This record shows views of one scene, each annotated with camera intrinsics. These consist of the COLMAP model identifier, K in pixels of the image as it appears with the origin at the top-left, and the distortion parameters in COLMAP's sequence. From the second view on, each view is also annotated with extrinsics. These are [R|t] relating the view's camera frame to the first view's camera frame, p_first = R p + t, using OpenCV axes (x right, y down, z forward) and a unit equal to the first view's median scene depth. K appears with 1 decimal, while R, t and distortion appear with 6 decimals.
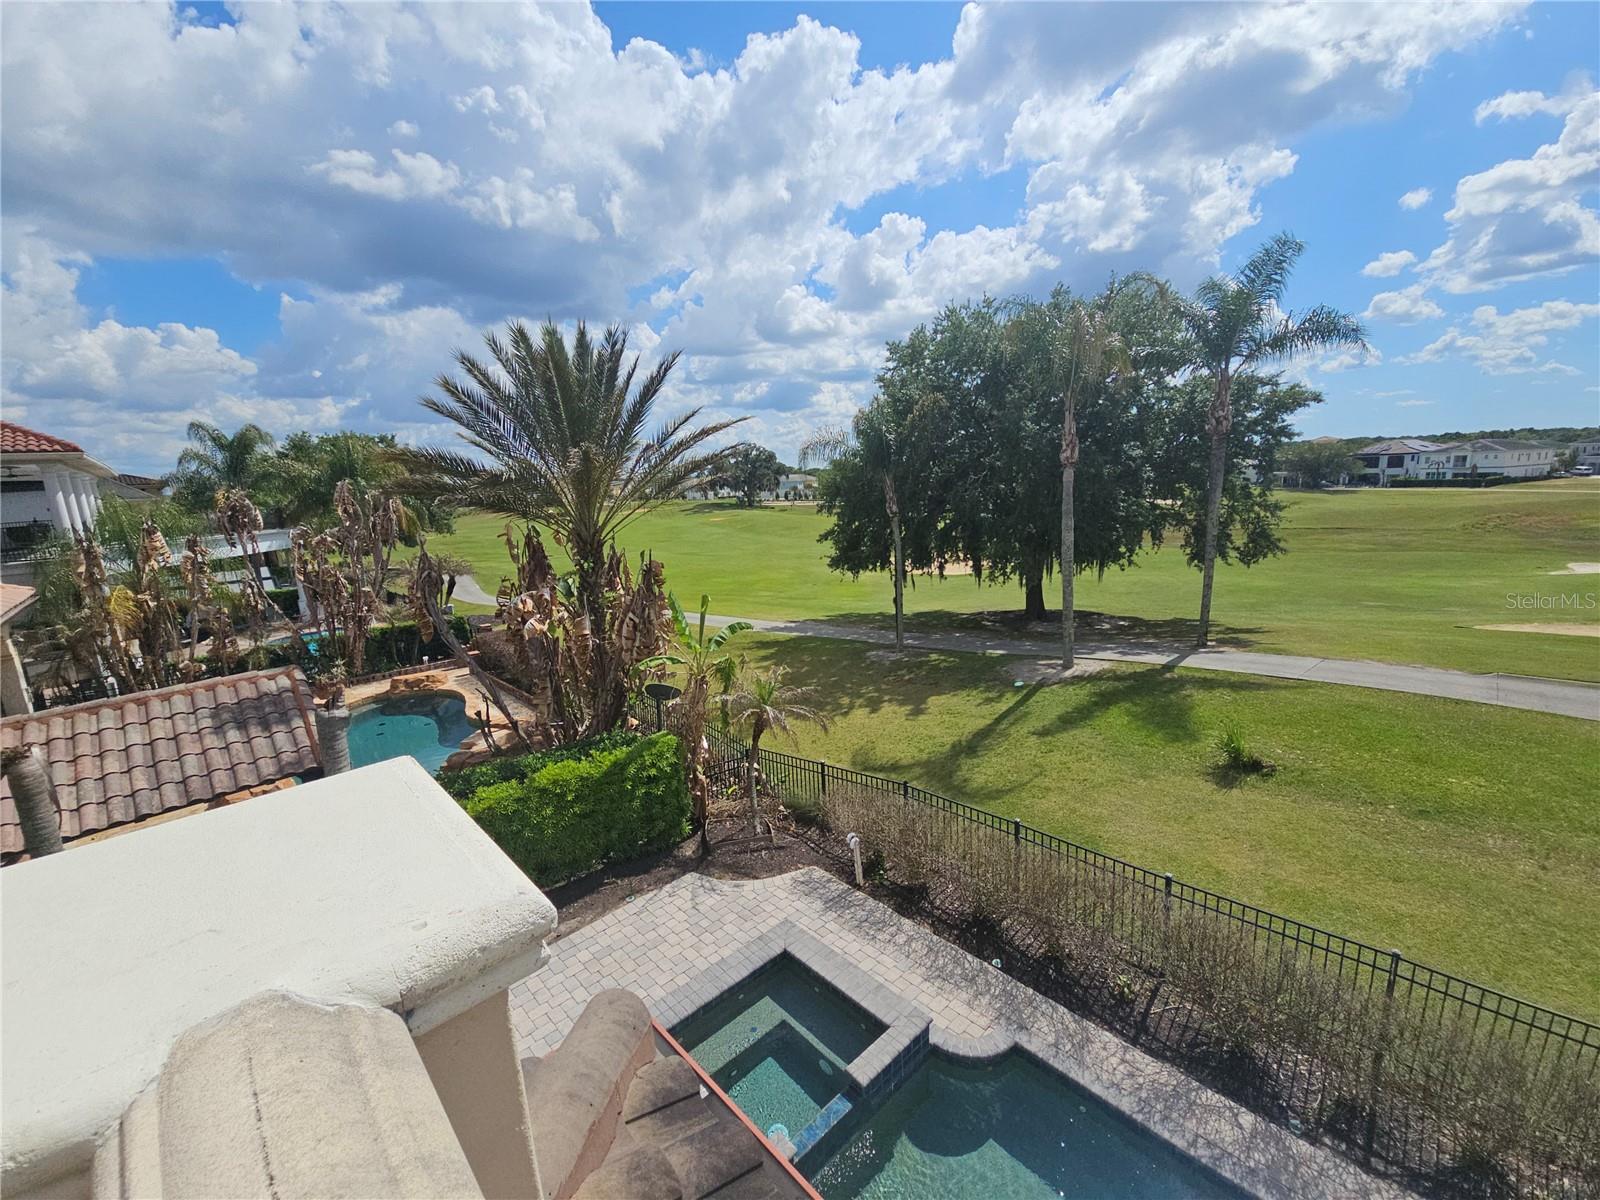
lens RADIAL K [[650.5, 0, 789.1], [0, 650.5, 606.8], [0, 0, 1]] dist [0.003397, -0.005914]
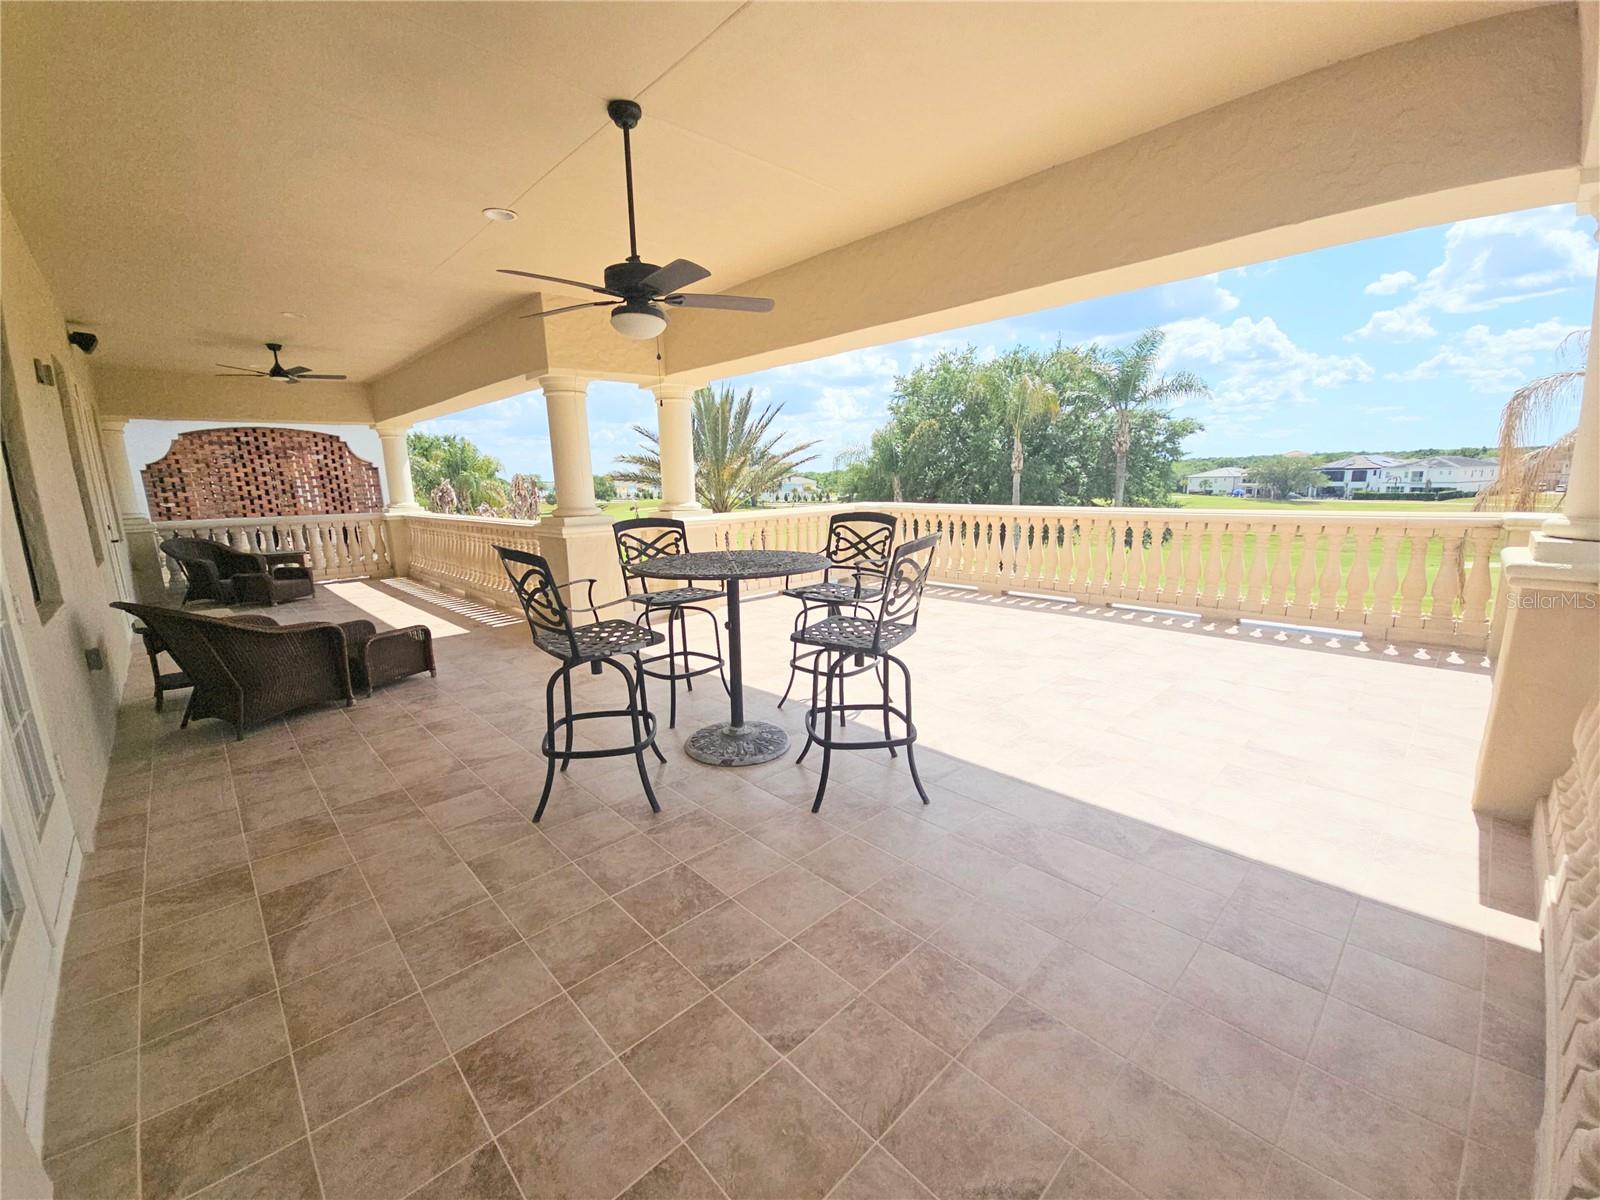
lens RADIAL K [[650.5, 0, 793.0], [0, 650.5, 595.8], [0, 0, 1]] dist [0.003397, -0.005914]
pose [[0.999782, 0.018378, 0.009955, -0.088564], [-0.018175, 0.999631, -0.020197, 0.097789], [-0.010323, 0.020011, 0.999746, -0.441873]]
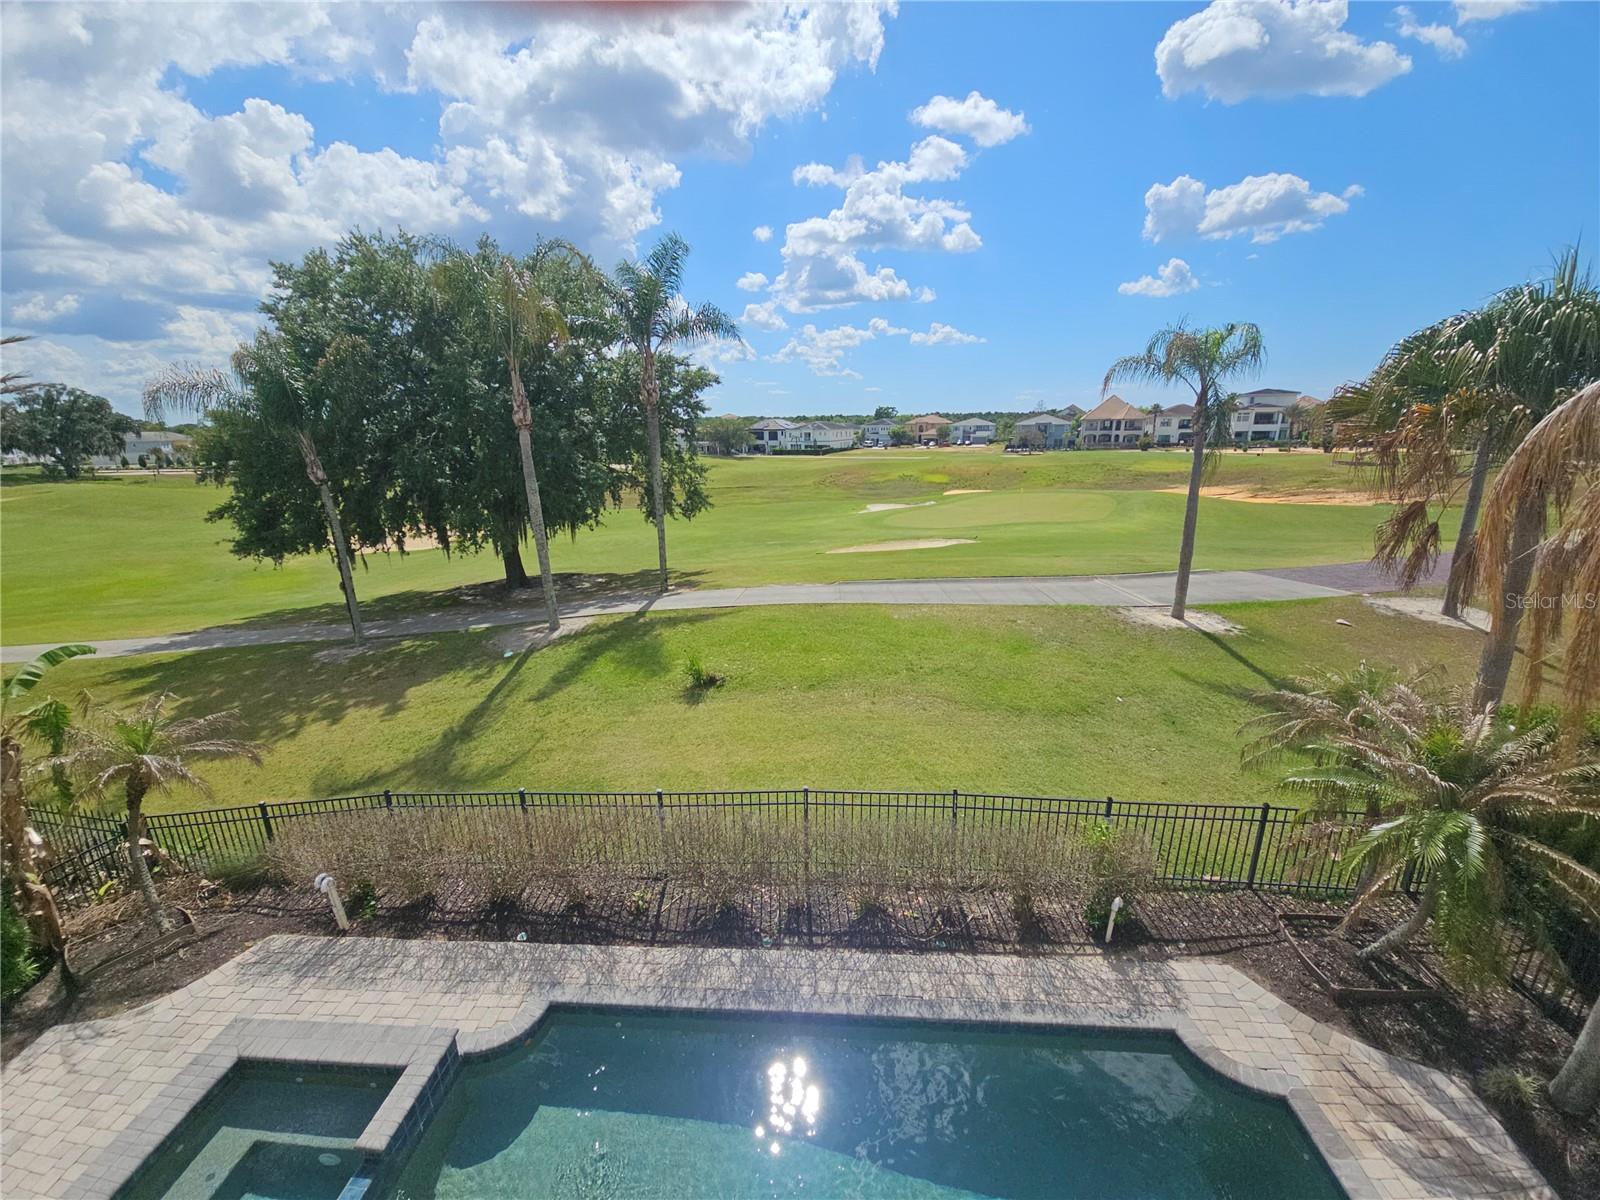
lens RADIAL K [[650.5, 0, 793.8], [0, 650.5, 605.3], [0, 0, 1]] dist [0.003397, -0.005914]
pose [[0.718119, -0.149565, 0.679658, 0.009705], [0.116694, 0.988684, 0.094271, 0.003958], [-0.686066, 0.011614, 0.727446, 0.000045]]
